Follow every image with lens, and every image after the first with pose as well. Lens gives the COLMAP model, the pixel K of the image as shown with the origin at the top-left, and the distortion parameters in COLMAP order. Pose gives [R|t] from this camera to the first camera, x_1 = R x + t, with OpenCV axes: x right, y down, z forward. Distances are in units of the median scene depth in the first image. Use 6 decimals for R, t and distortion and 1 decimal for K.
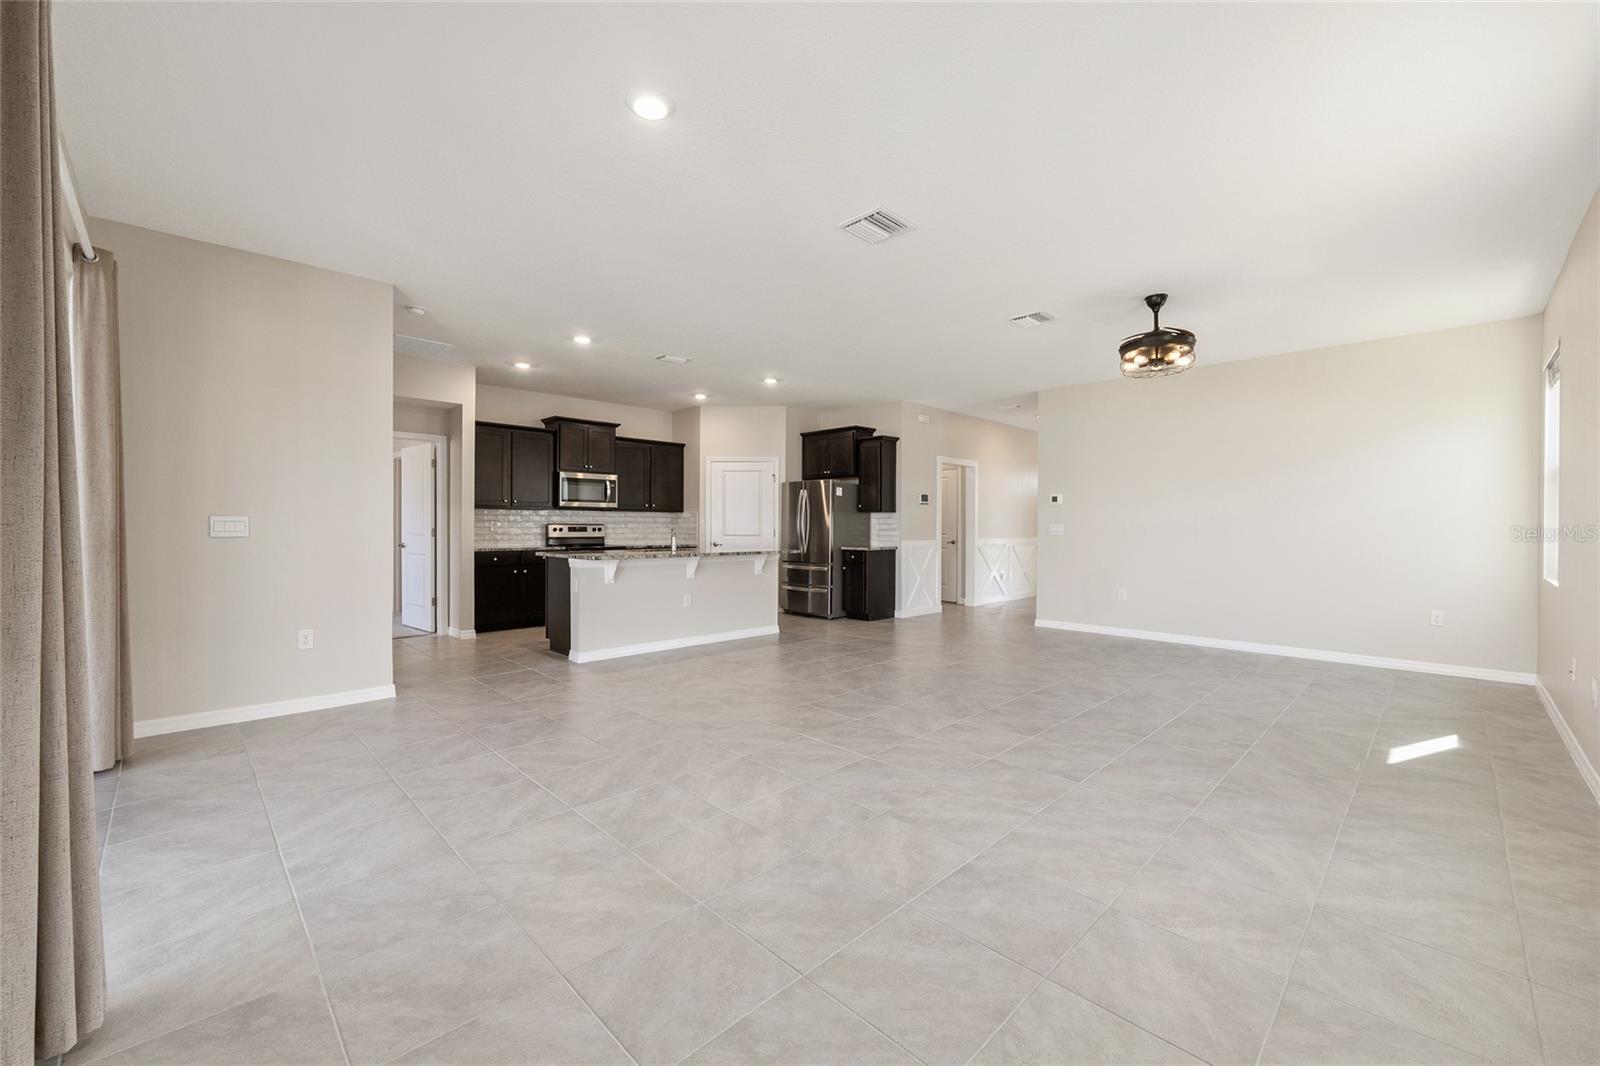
lens RADIAL K [[639.4, 0, 801.6], [0, 639.4, 528.2], [0, 0, 1]] dist [-0.002305, 0.000379]
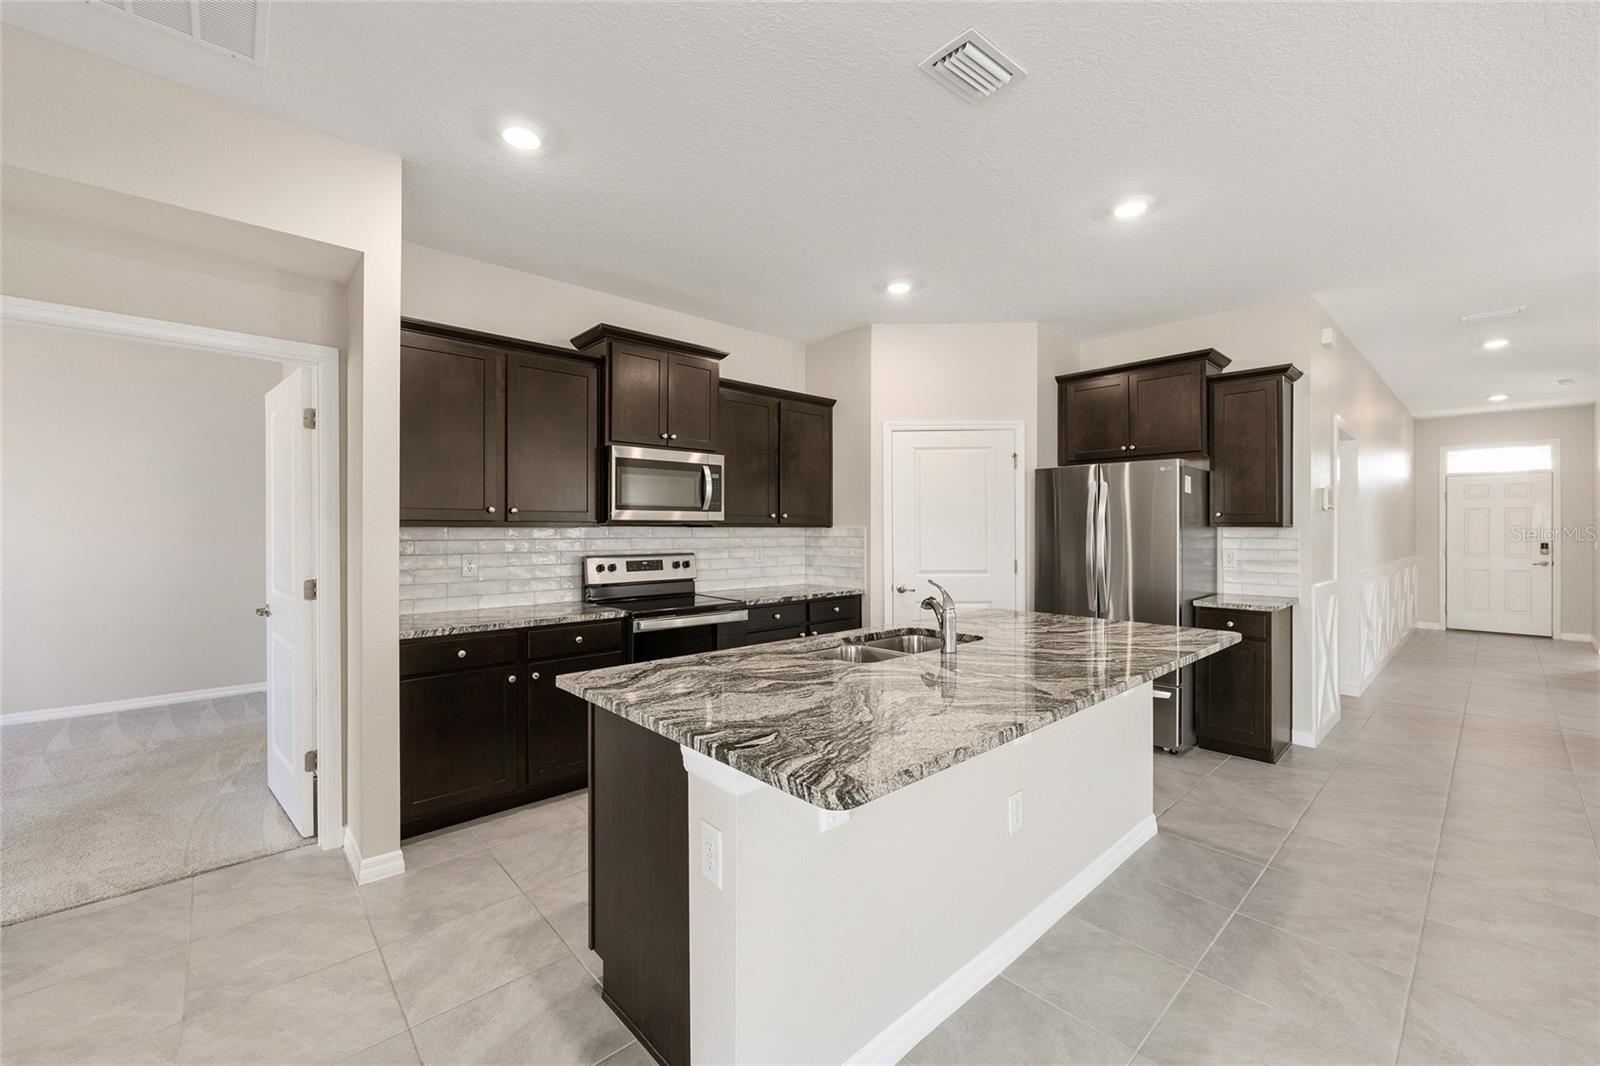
lens RADIAL K [[639.4, 0, 801.6], [0, 639.4, 531.2], [0, 0, 1]] dist [-0.002305, 0.000379]
pose [[0.999162, -0.005858, -0.040508, -0.204557], [0.005733, 0.999978, -0.003208, -0.021916], [0.040526, 0.002973, 0.999174, 0.500377]]
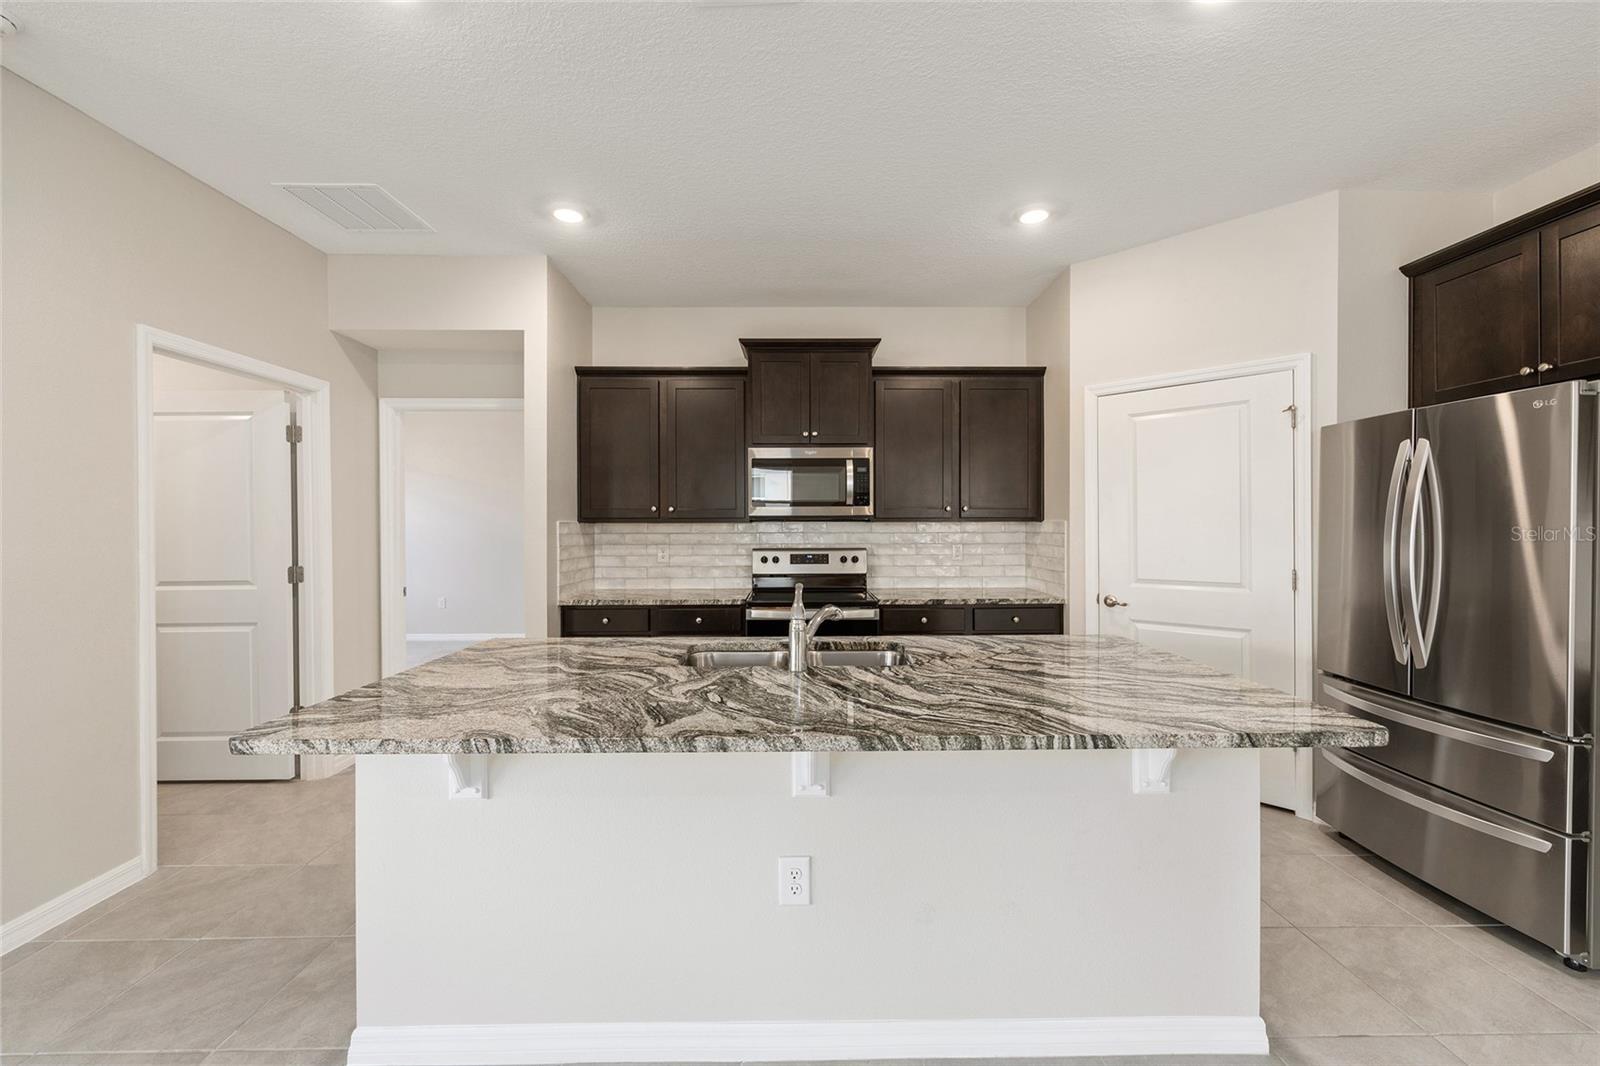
lens RADIAL K [[639.4, 0, 802.4], [0, 639.4, 528.3], [0, 0, 1]] dist [-0.002305, 0.000379]
pose [[0.720159, -0.003934, -0.693798, 0.003680], [0.002981, 0.999992, -0.002577, -0.021113], [0.693802, -0.000213, 0.720165, 0.610459]]
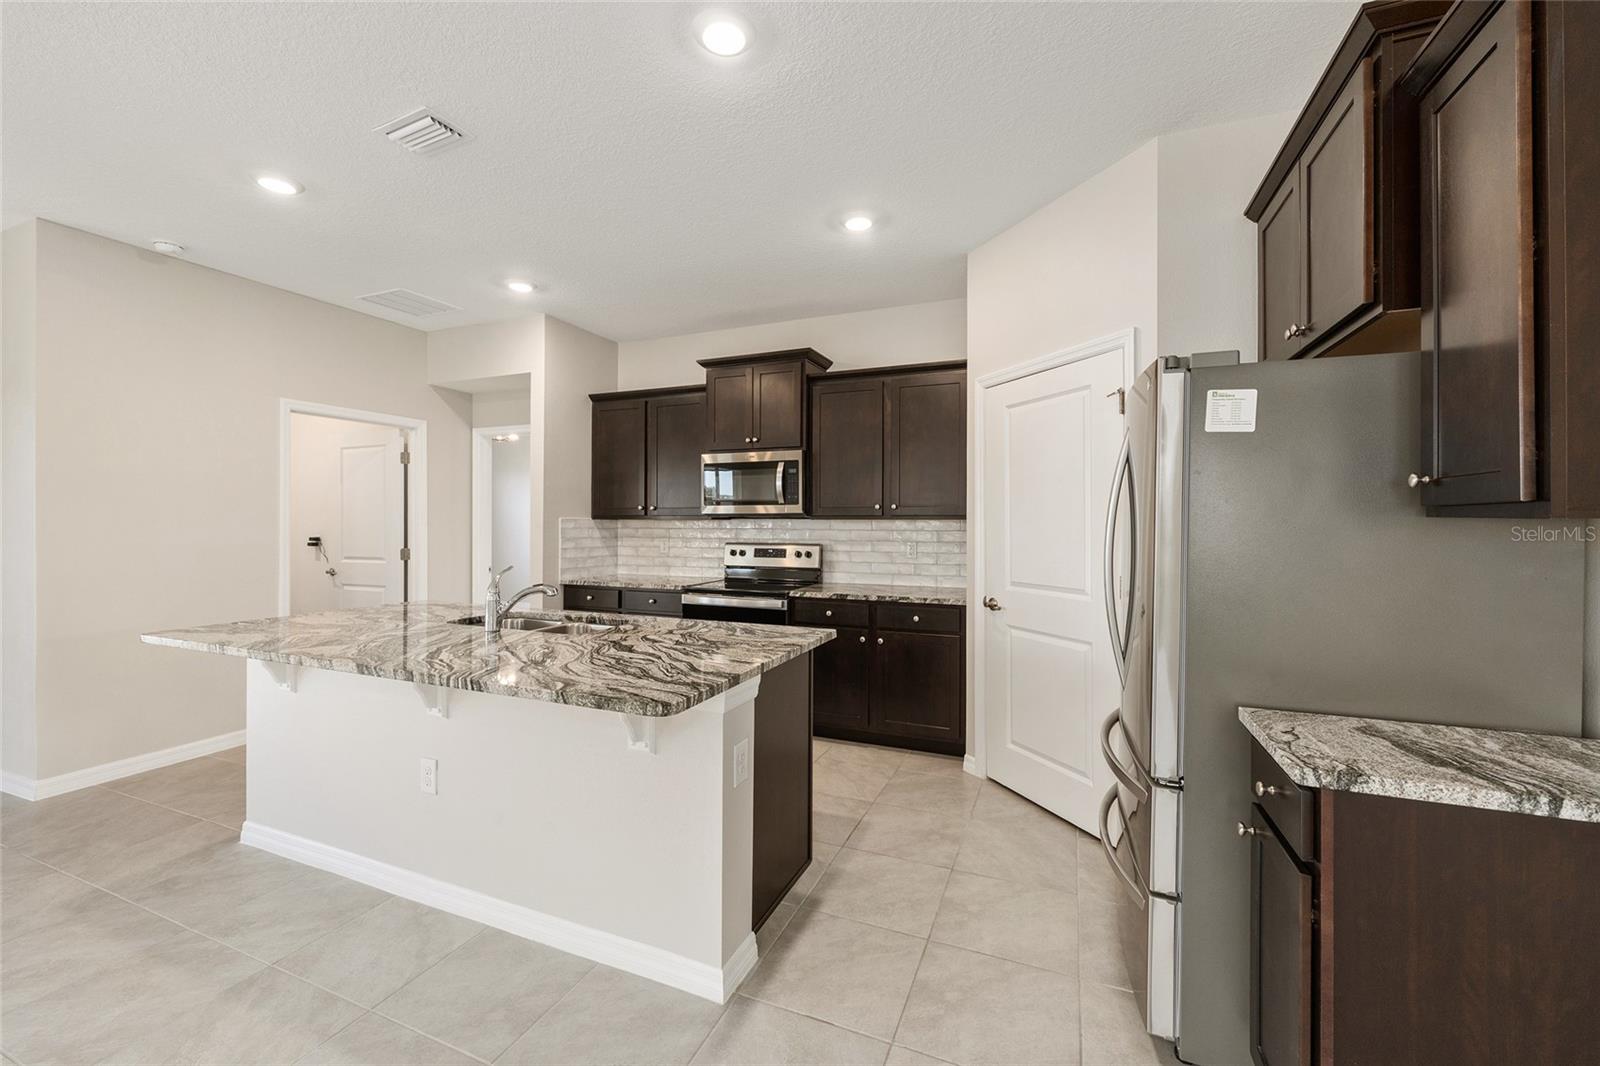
lens RADIAL K [[639.4, 0, 798.5], [0, 639.4, 520.3], [0, 0, 1]] dist [-0.002305, 0.000379]
pose [[0.382076, -0.006876, -0.924105, 0.177994], [-0.005405, 0.999939, -0.009675, -0.021304], [0.924115, 0.008691, 0.382015, 0.789069]]
